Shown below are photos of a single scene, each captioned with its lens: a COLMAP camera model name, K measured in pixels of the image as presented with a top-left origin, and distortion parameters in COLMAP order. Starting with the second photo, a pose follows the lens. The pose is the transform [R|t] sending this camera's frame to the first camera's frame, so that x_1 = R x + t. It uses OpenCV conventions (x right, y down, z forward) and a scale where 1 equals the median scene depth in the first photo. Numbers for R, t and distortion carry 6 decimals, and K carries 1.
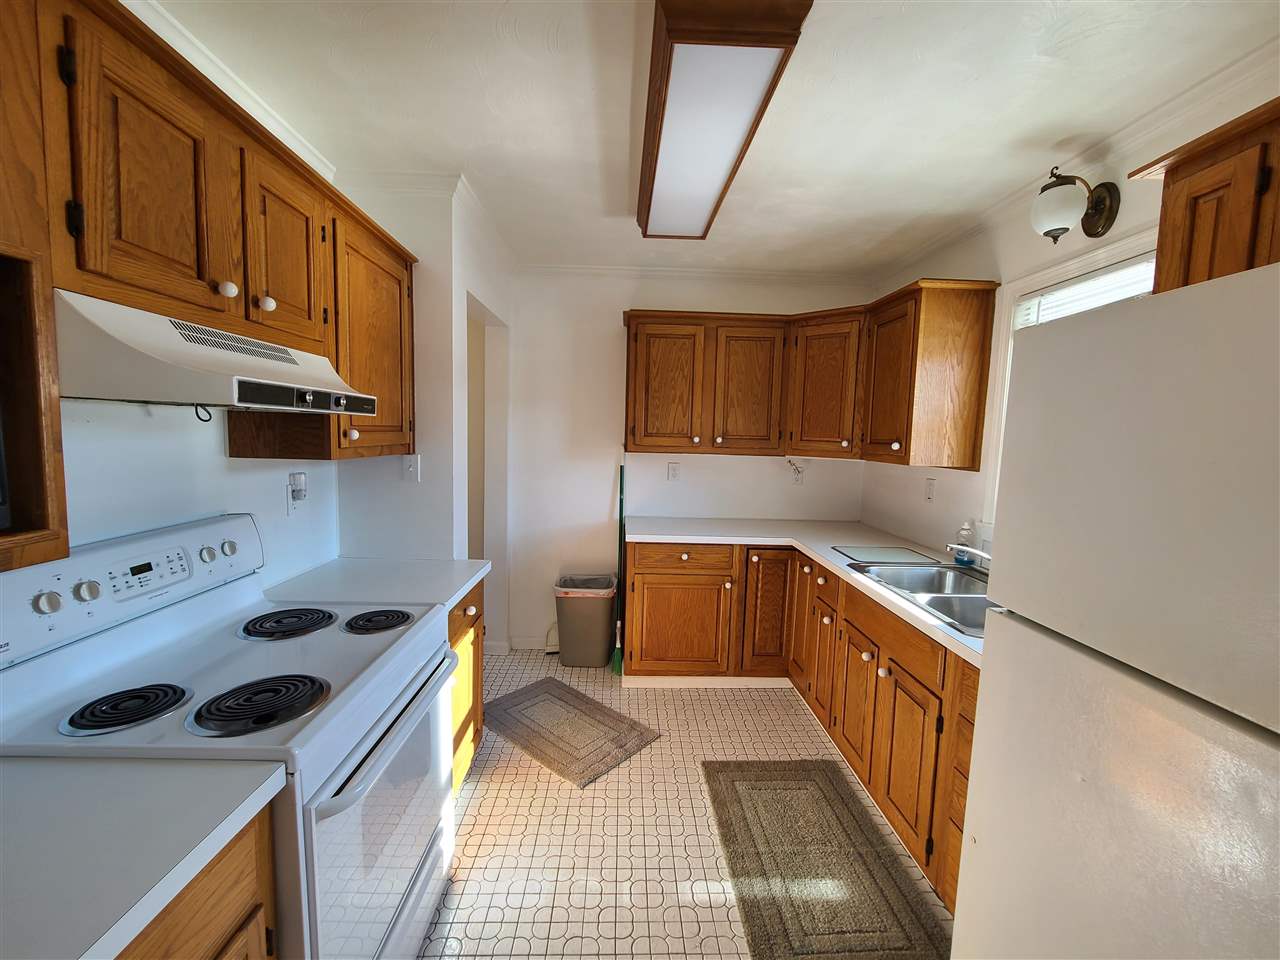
lens RADIAL K [[519.6, 0, 640.0], [0, 519.6, 480.0], [0, 0, 1]] dist [-0.000781, 0.000221]
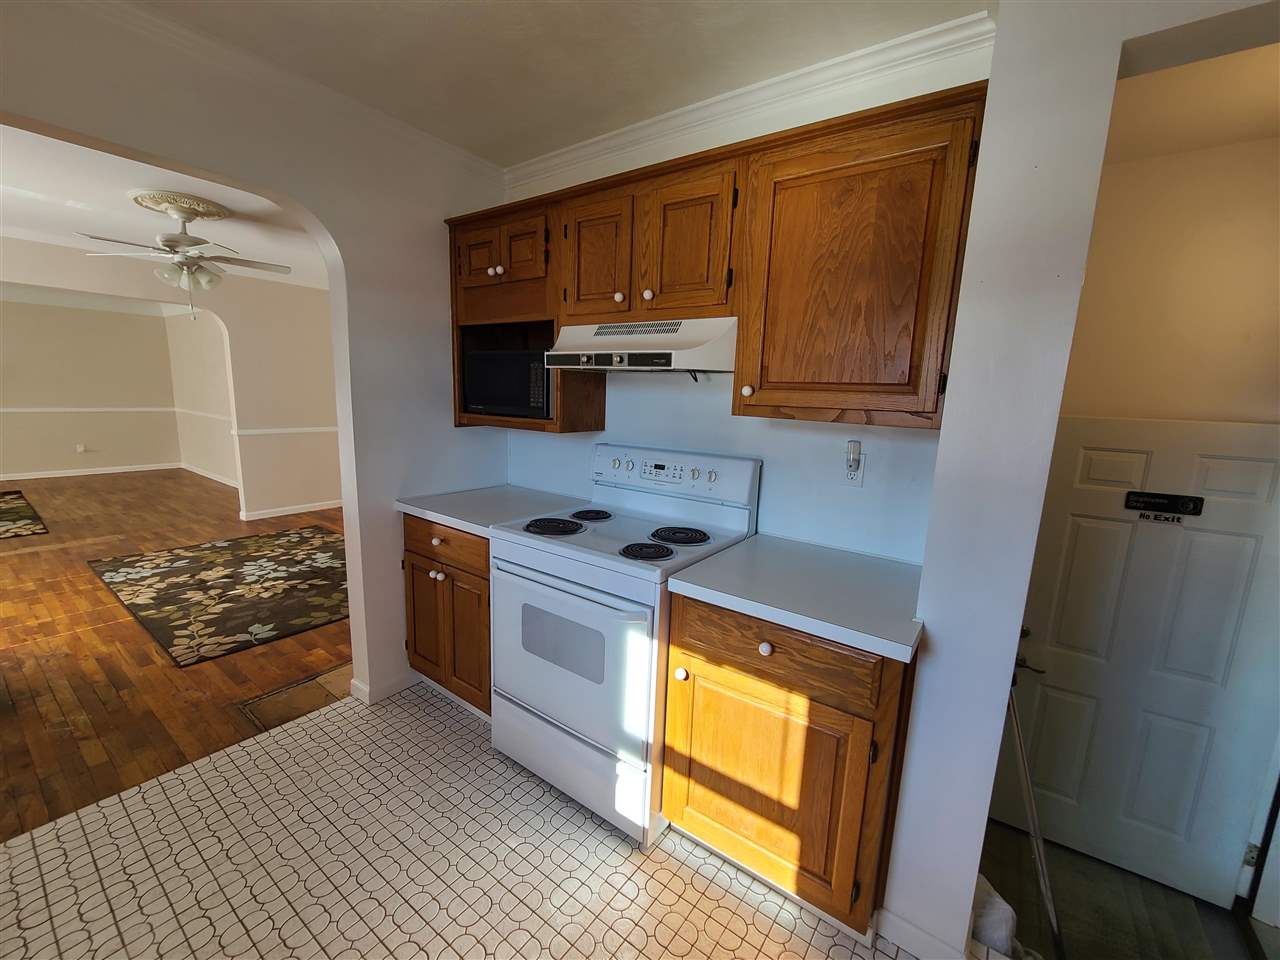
lens RADIAL K [[519.6, 0, 640.0], [0, 519.6, 480.0], [0, 0, 1]] dist [-0.000781, 0.000221]
pose [[-0.611666, 0.081456, -0.786912, 0.356447], [-0.123260, 0.972726, 0.196500, -0.093803], [0.781455, 0.217187, -0.584942, 1.487960]]
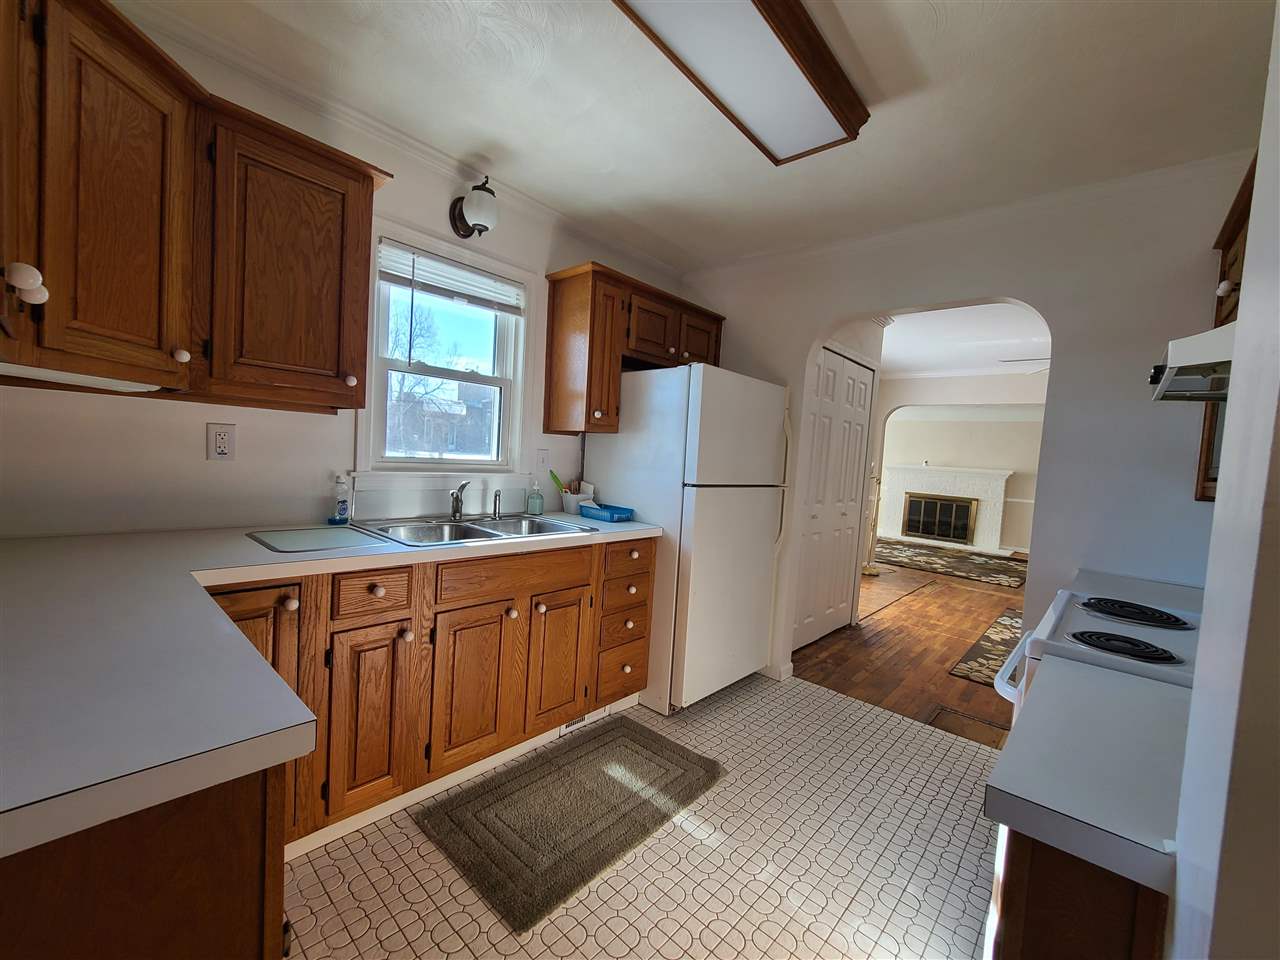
lens RADIAL K [[534.1, 0, 640.0], [0, 534.1, 480.0], [0, 0, 1]] dist [0.000315, 0.000069]
pose [[-0.716002, -0.102775, 0.690492, -0.476148], [-0.020182, 0.991738, 0.126686, -0.042650], [-0.697807, 0.076772, -0.712160, 1.855650]]
